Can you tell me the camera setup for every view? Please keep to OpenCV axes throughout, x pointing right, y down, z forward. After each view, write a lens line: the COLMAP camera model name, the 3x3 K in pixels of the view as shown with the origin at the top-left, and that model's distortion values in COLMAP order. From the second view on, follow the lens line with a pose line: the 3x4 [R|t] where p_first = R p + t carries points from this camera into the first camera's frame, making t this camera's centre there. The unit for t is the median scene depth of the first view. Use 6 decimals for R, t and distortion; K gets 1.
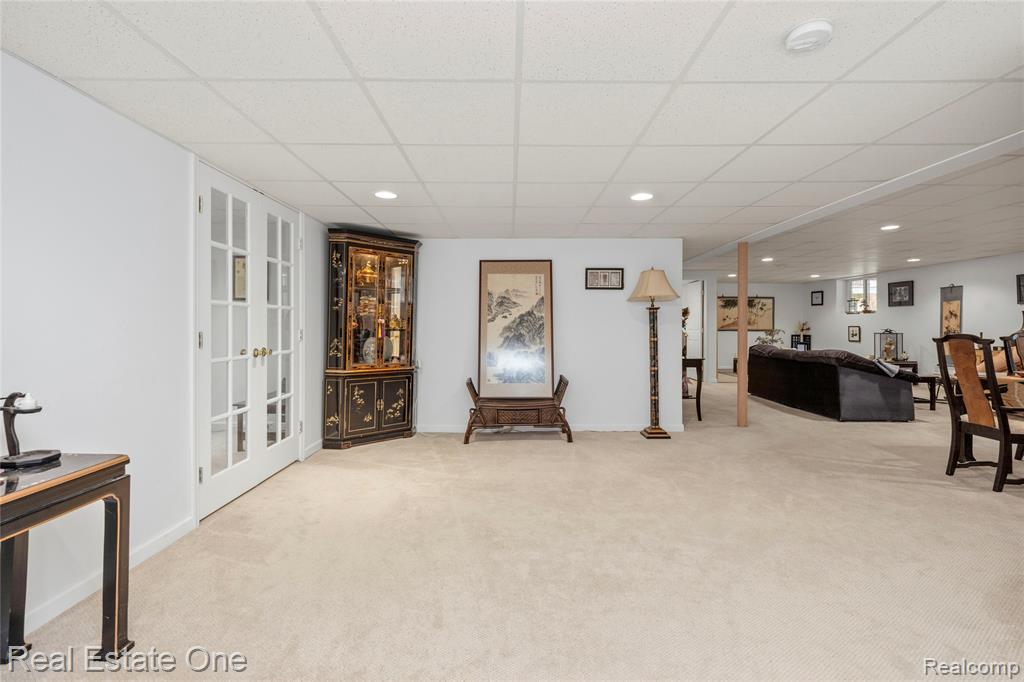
lens RADIAL K [[456.1, 0, 523.8], [0, 456.1, 327.3], [0, 0, 1]] dist [0.010453, -0.000823]
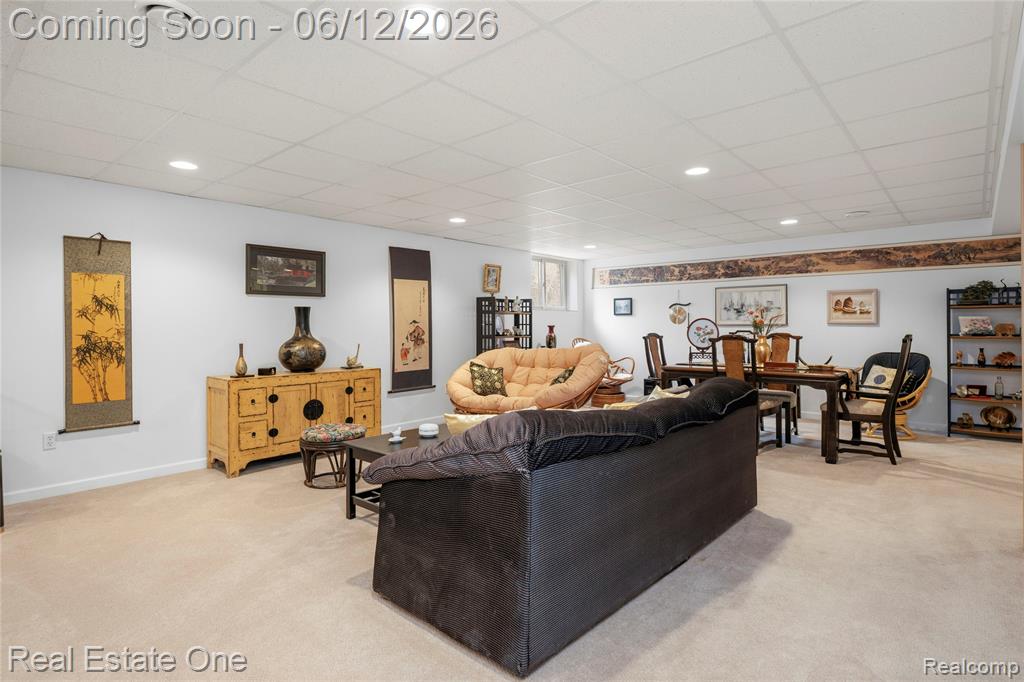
lens RADIAL K [[520.5, 0, 518.0], [0, 520.5, 318.9], [0, 0, 1]] dist [-0.000229, -0.000697]
pose [[-0.738020, 0.011624, 0.674679, 0.469897], [0.004764, 0.999916, -0.012017, -0.011125], [-0.674762, -0.005655, -0.738013, 1.595412]]
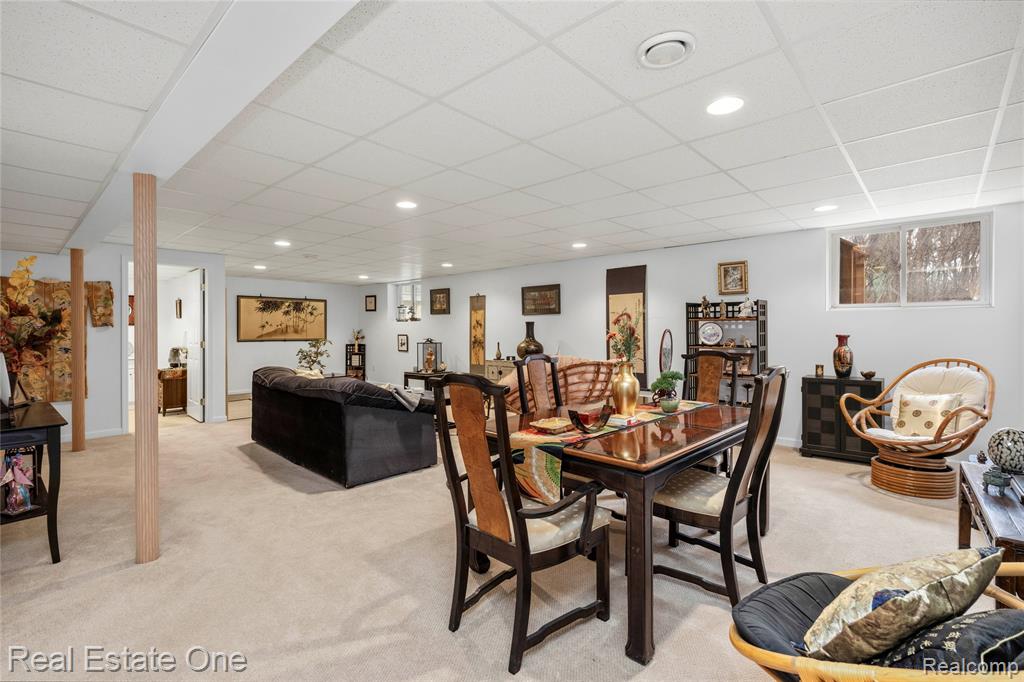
lens RADIAL K [[456.1, 0, 514.5], [0, 456.1, 333.8], [0, 0, 1]] dist [0.010453, -0.000823]
pose [[0.686648, -0.009589, 0.726927, 0.378812], [0.004425, 0.999950, 0.009011, -0.021564], [-0.726977, -0.002970, 0.686656, 0.373248]]
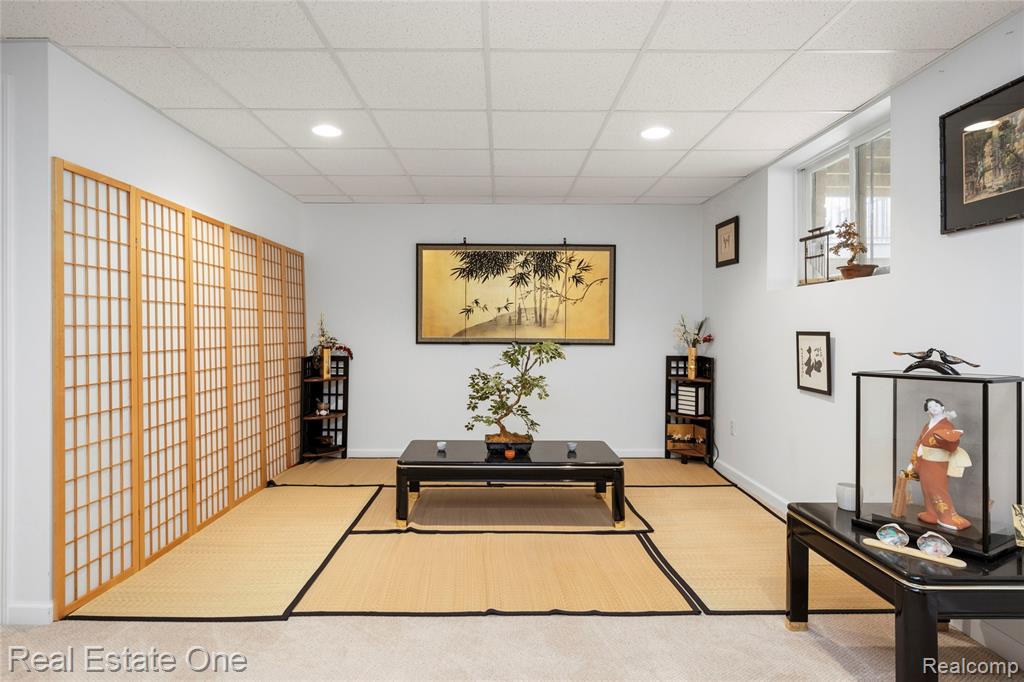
lens RADIAL K [[557.1, 0, 503.3], [0, 557.1, 333.2], [0, 0, 1]] dist [0.003192, -0.001178]
pose [[0.999640, 0.001152, -0.026807, 1.036677], [-0.001035, 0.999990, 0.004386, -0.005413], [0.026812, -0.004357, 0.999631, 1.278002]]
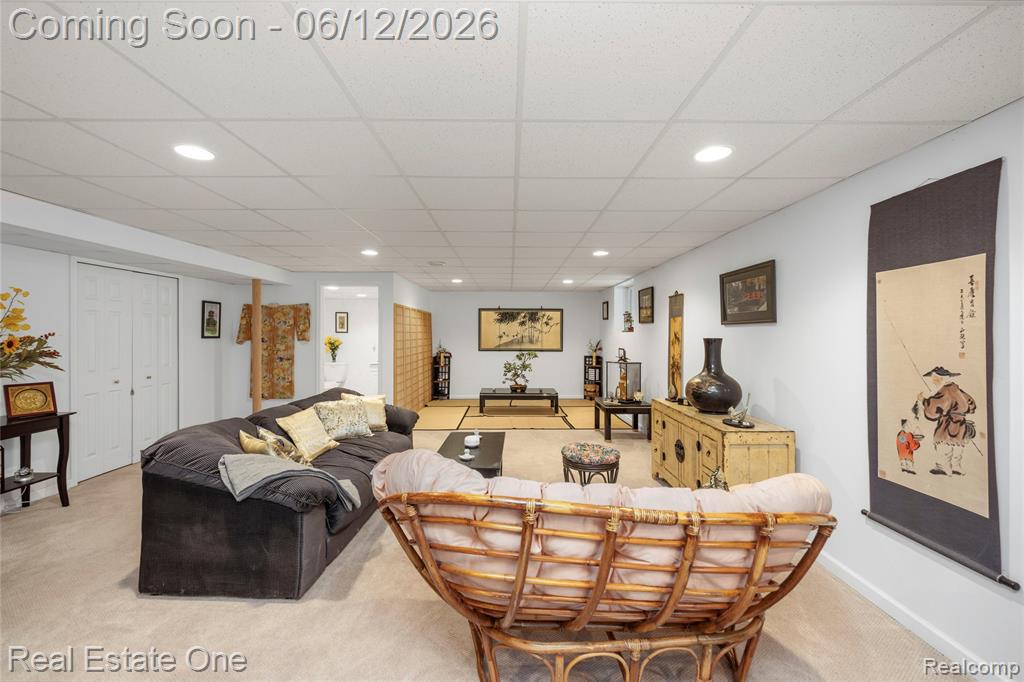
lens RADIAL K [[418.7, 0, 517.3], [0, 418.7, 335.5], [0, 0, 1]] dist [0.008986, -0.000706]
pose [[0.999920, 0.000754, -0.012605, 1.039390], [-0.000697, 0.999990, 0.004497, -0.049569], [0.012609, -0.004488, 0.999910, 0.584874]]
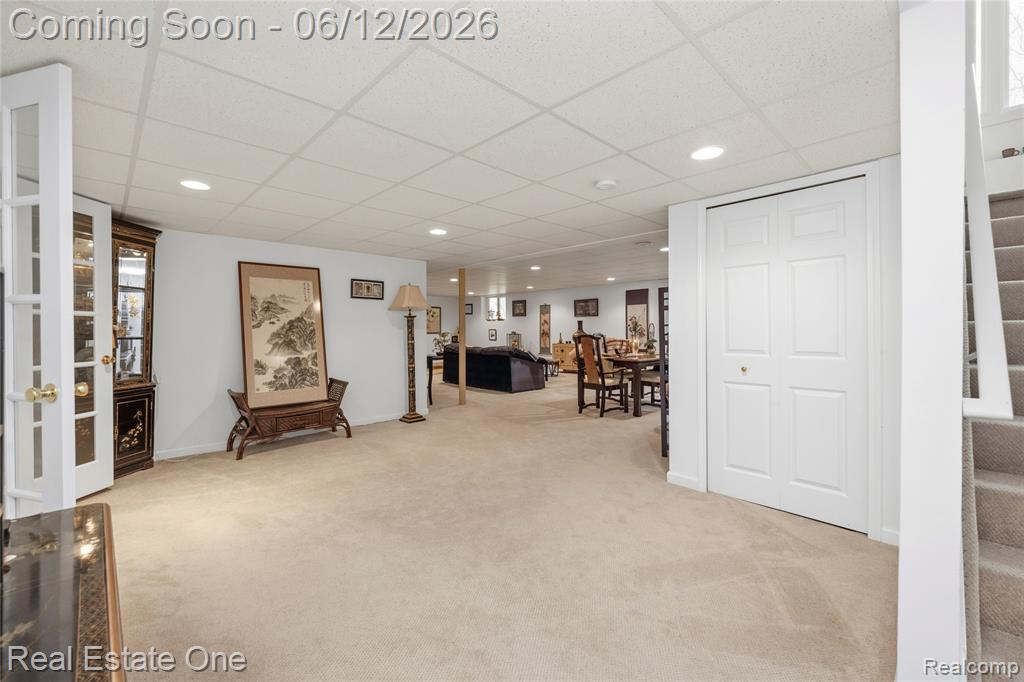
lens RADIAL K [[418.7, 0, 516.3], [0, 418.7, 328.0], [0, 0, 1]] dist [0.008986, -0.000706]
pose [[0.724307, -0.002586, 0.689473, -0.247189], [0.006559, 0.999974, -0.003140, -0.004685], [-0.689447, 0.006797, 0.724305, -0.009061]]
